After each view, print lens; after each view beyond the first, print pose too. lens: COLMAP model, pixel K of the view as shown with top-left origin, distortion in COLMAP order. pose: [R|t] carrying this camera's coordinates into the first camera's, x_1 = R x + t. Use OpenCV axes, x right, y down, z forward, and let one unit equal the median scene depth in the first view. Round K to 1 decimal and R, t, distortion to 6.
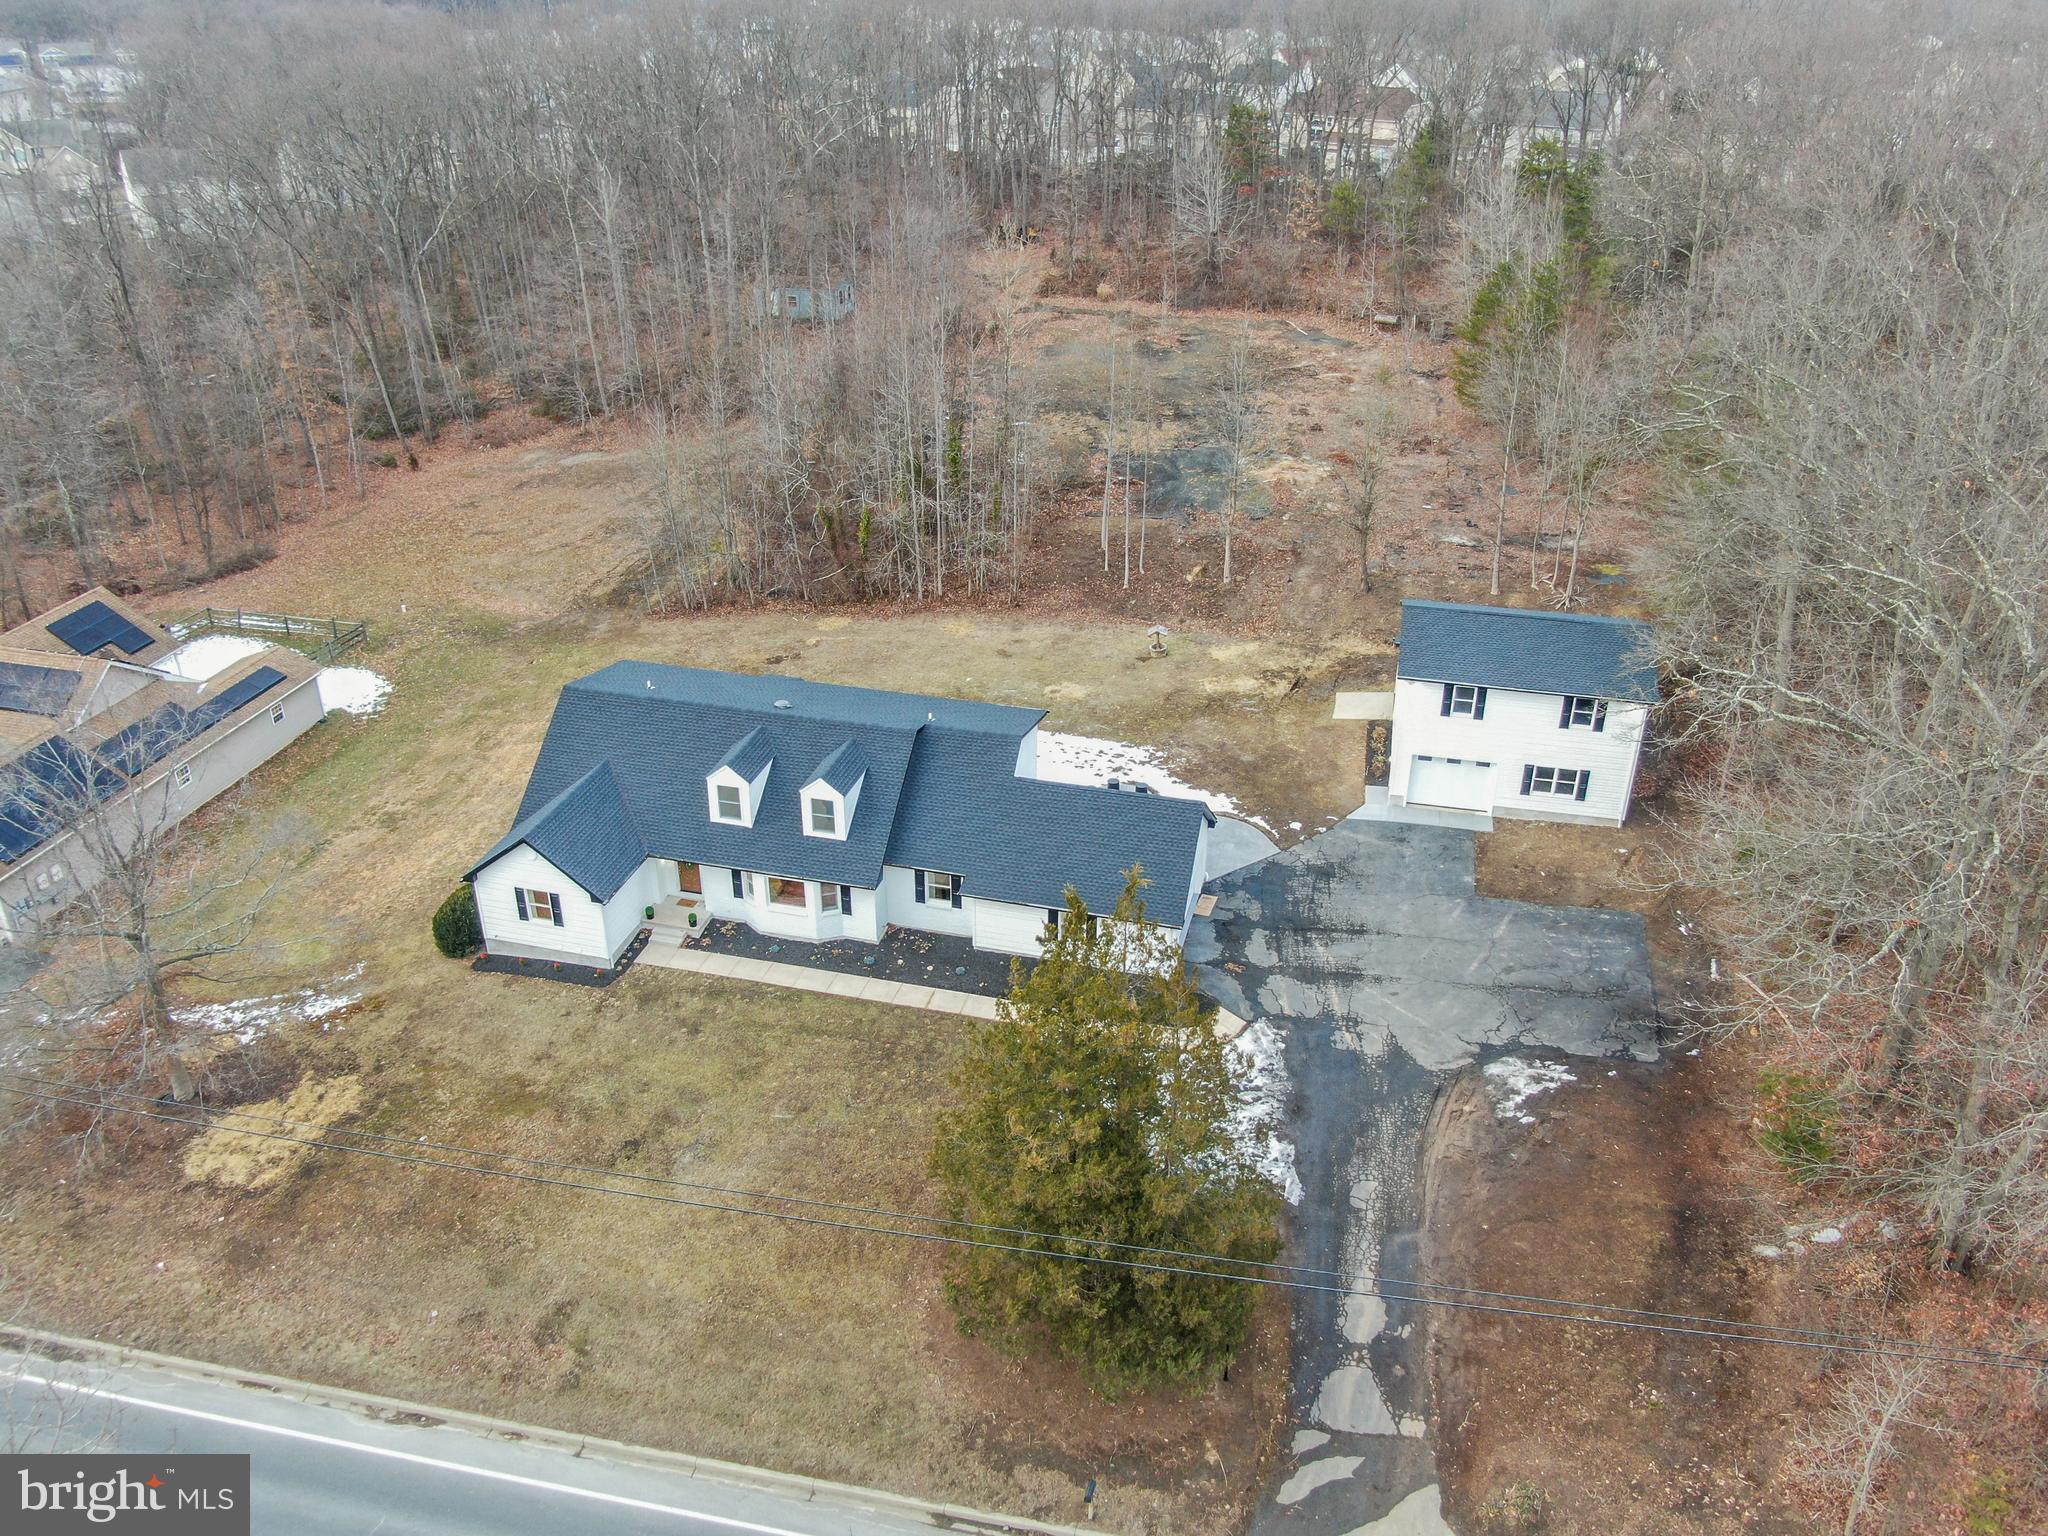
lens RADIAL K [[1623.1, 0, 1023.5], [0, 1623.1, 768.1], [0, 0, 1]] dist [-0.021710, 0.009585]
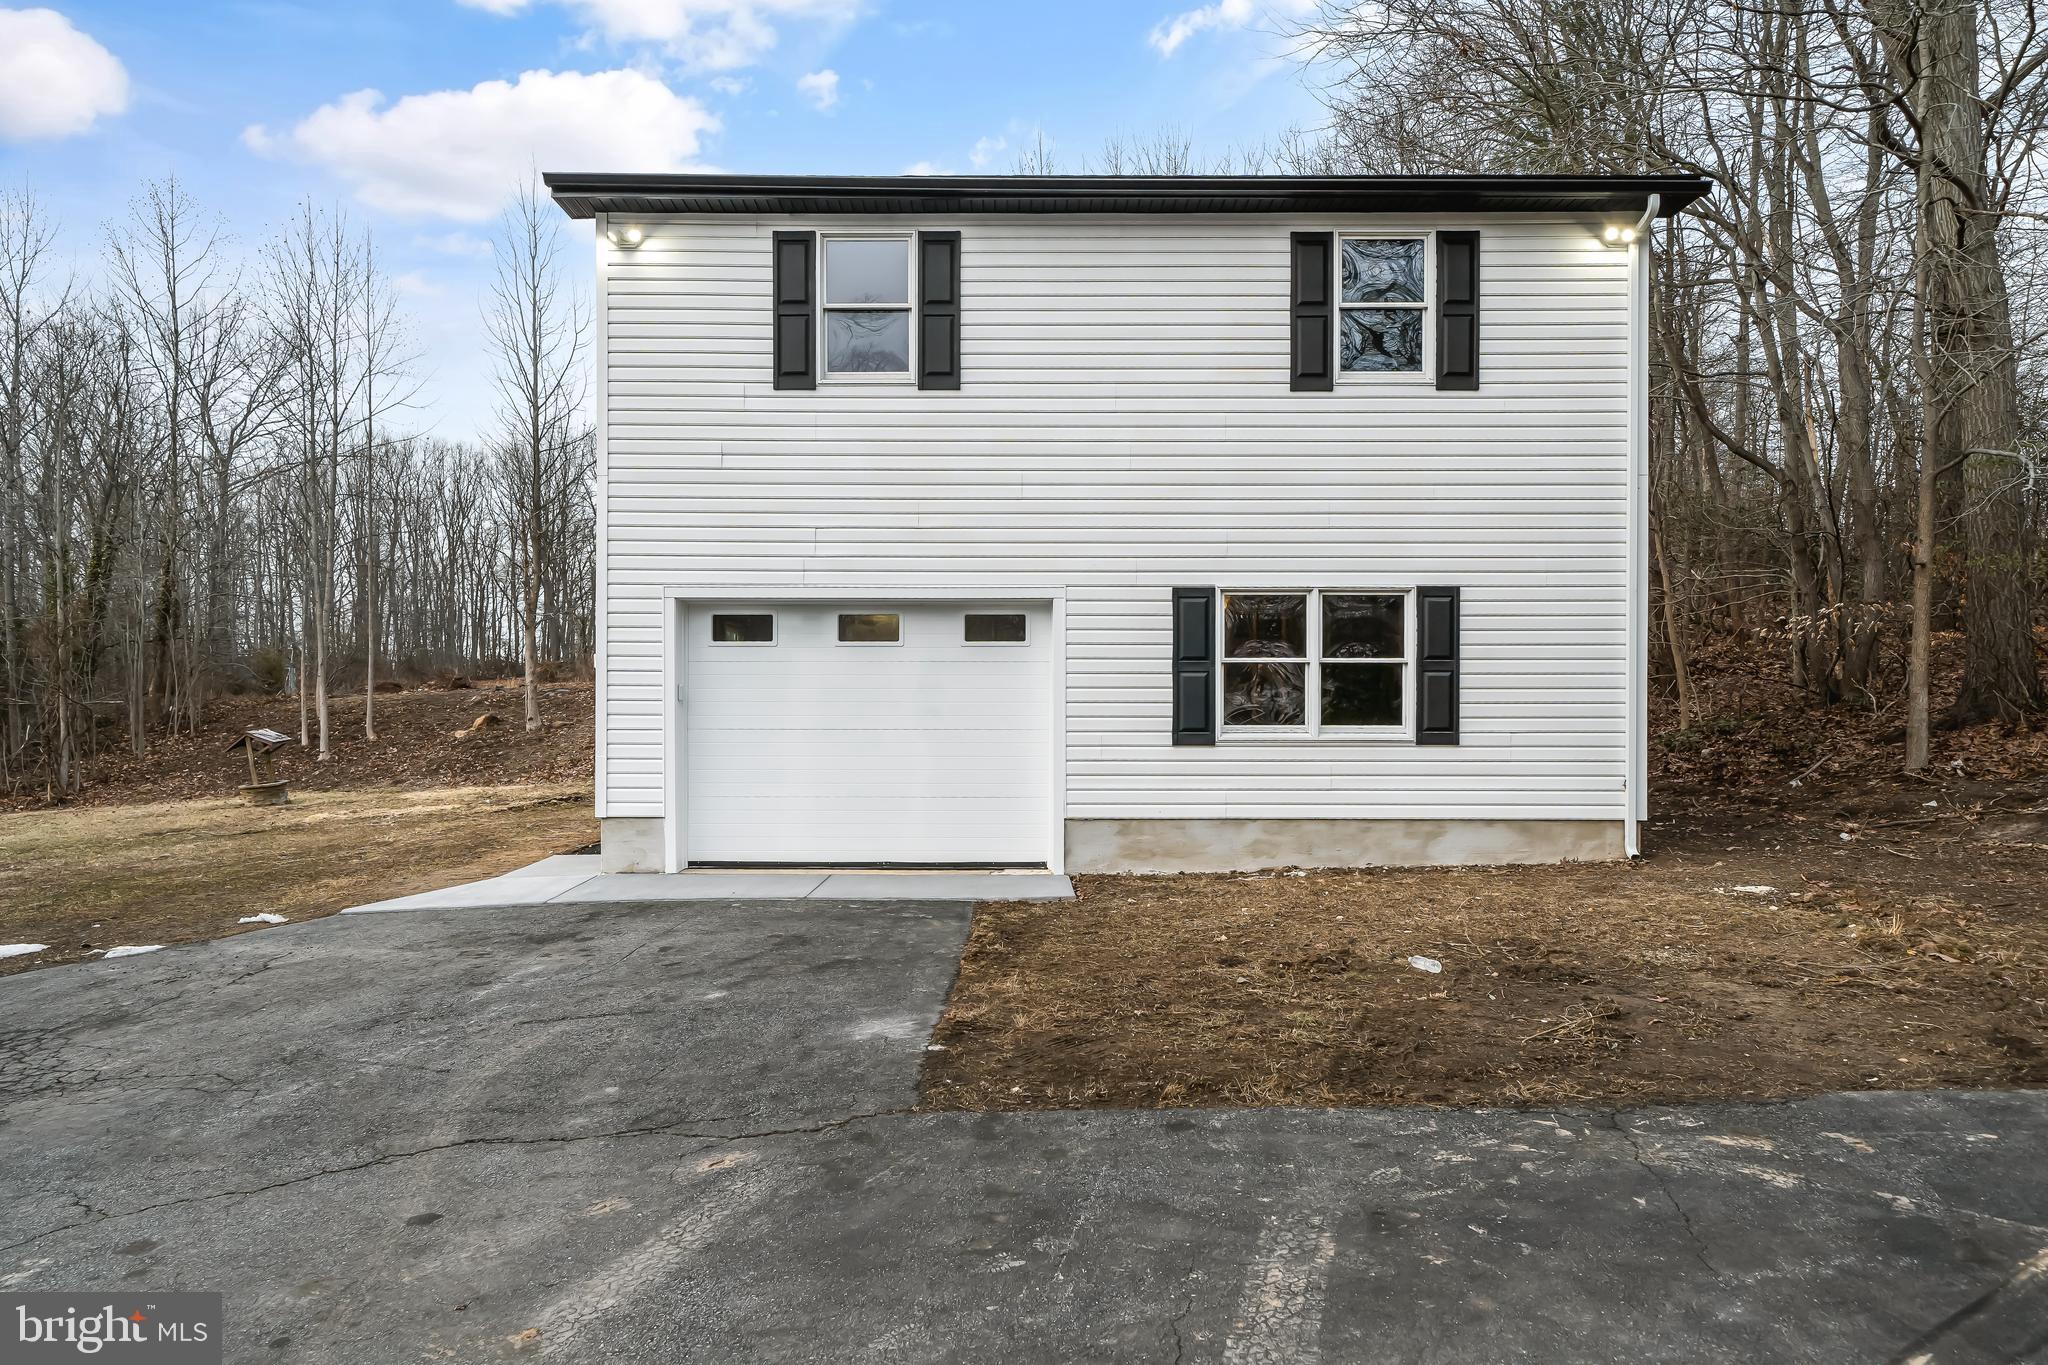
lens RADIAL K [[1213.4, 0, 1023.5], [0, 1213.4, 682.2], [0, 0, 1]] dist [-0.008806, -0.001957]
pose [[0.975349, 0.018337, 0.219904, 0.255928], [0.093809, 0.867552, -0.488419, 0.088736], [-0.199734, 0.497009, 0.844446, 0.879363]]
